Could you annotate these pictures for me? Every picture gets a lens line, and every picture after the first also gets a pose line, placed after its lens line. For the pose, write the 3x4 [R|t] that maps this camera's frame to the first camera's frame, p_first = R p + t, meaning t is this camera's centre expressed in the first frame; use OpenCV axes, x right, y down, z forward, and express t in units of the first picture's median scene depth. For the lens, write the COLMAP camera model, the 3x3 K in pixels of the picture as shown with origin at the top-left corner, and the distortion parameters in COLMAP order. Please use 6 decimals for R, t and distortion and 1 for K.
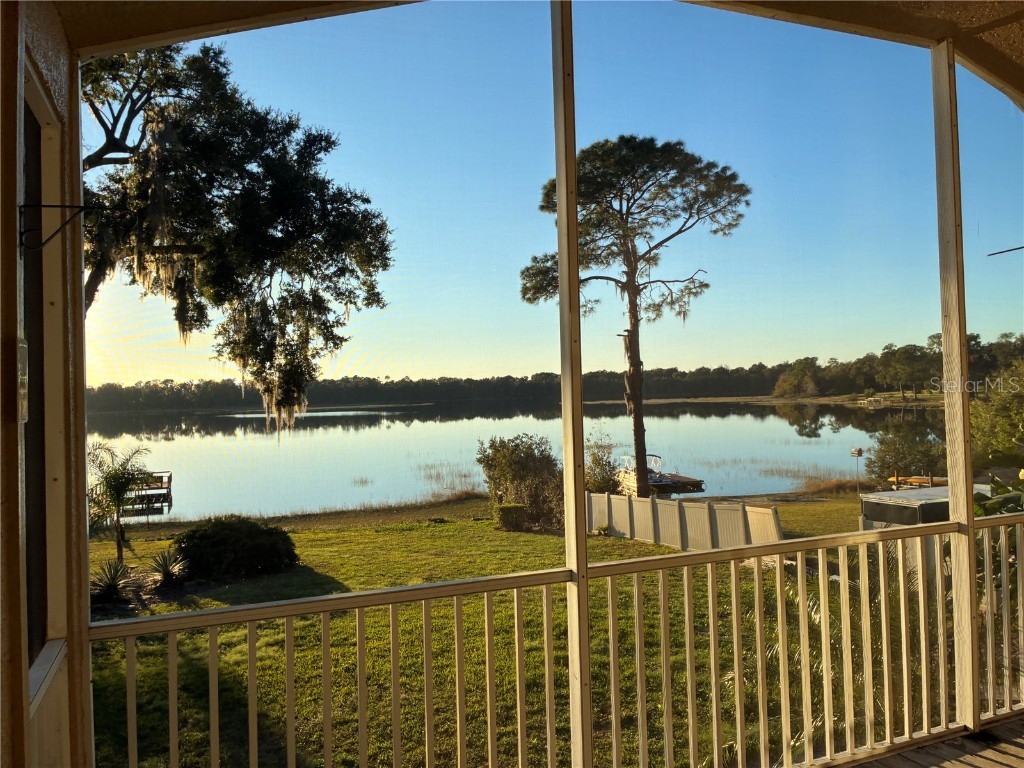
lens RADIAL K [[769.7, 0, 512.0], [0, 769.7, 382.4], [0, 0, 1]] dist [0.051127, -0.061463]
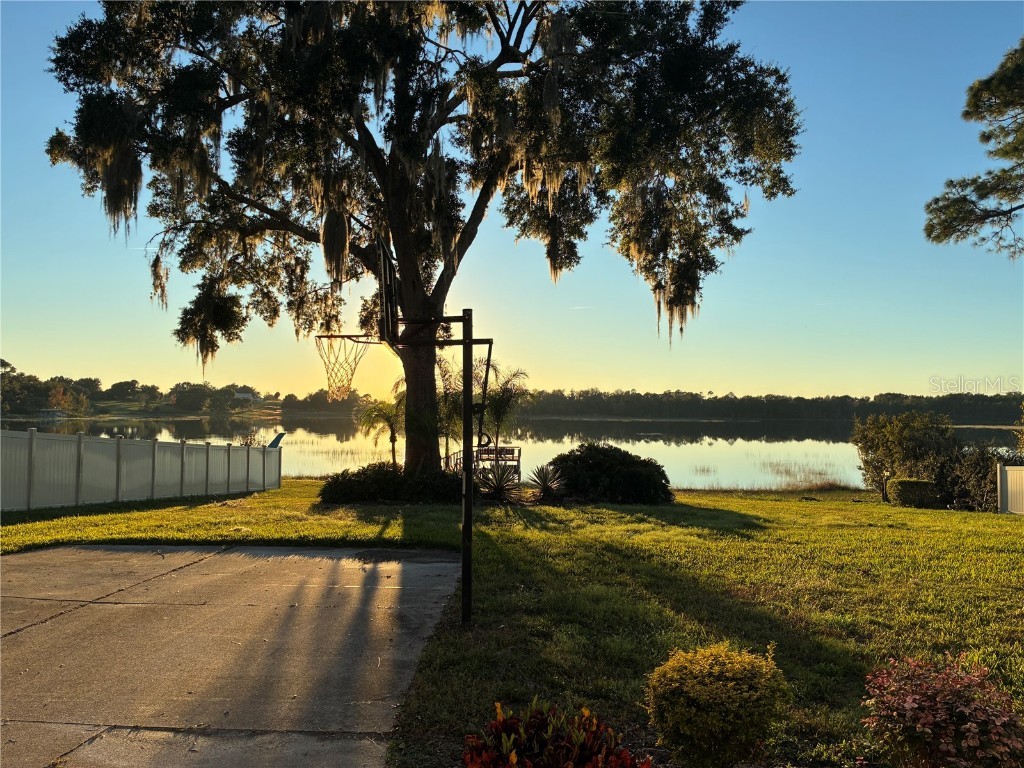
lens RADIAL K [[769.7, 0, 515.3], [0, 769.7, 383.1], [0, 0, 1]] dist [0.051127, -0.061463]
pose [[0.918810, 0.021557, -0.394111, -0.067798], [-0.030435, 0.999404, -0.016289, 0.083883], [0.393525, 0.026962, 0.918918, 0.069289]]
